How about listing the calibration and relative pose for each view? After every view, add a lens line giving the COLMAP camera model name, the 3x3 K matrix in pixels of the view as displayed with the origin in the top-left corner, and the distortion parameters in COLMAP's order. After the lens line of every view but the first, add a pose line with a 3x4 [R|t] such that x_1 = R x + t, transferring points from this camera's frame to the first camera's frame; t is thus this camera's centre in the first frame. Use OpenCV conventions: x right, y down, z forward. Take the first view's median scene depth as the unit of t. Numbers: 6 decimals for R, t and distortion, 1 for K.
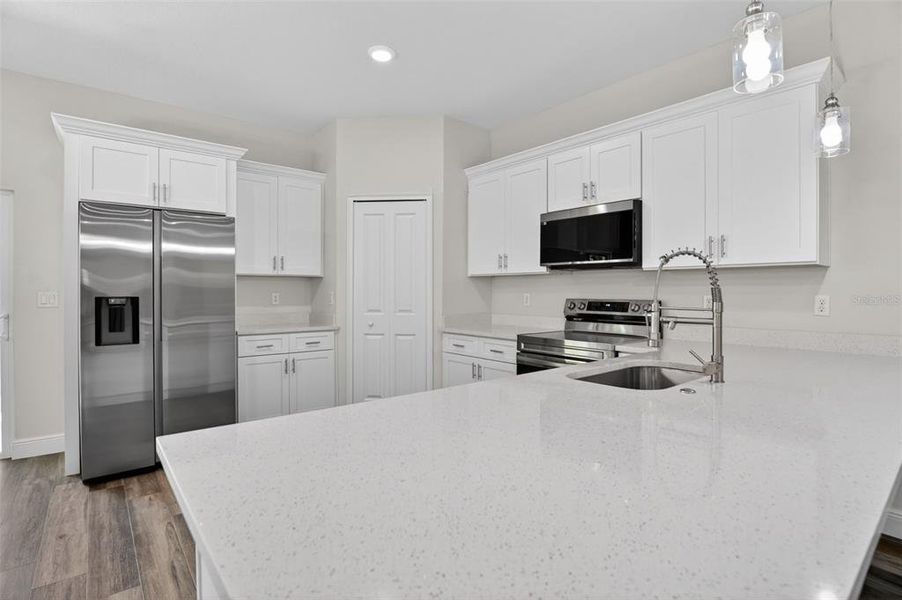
lens RADIAL K [[446.2, 0, 460.7], [0, 446.2, 289.0], [0, 0, 1]] dist [-0.003625, -0.000651]
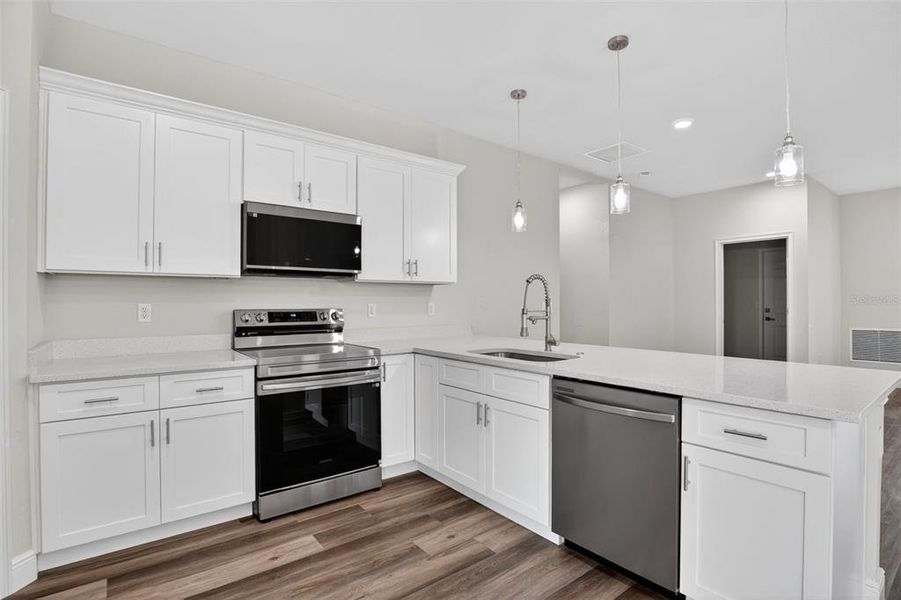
lens RADIAL K [[441.1, 0, 416.3], [0, 441.1, 299.3], [0, 0, 1]] dist [-0.031206, -0.000285]
pose [[0.084858, 0.003007, 0.996389, -0.563345], [-0.004833, 0.999985, -0.002606, 0.003519], [-0.996381, -0.004594, 0.084871, 0.647316]]
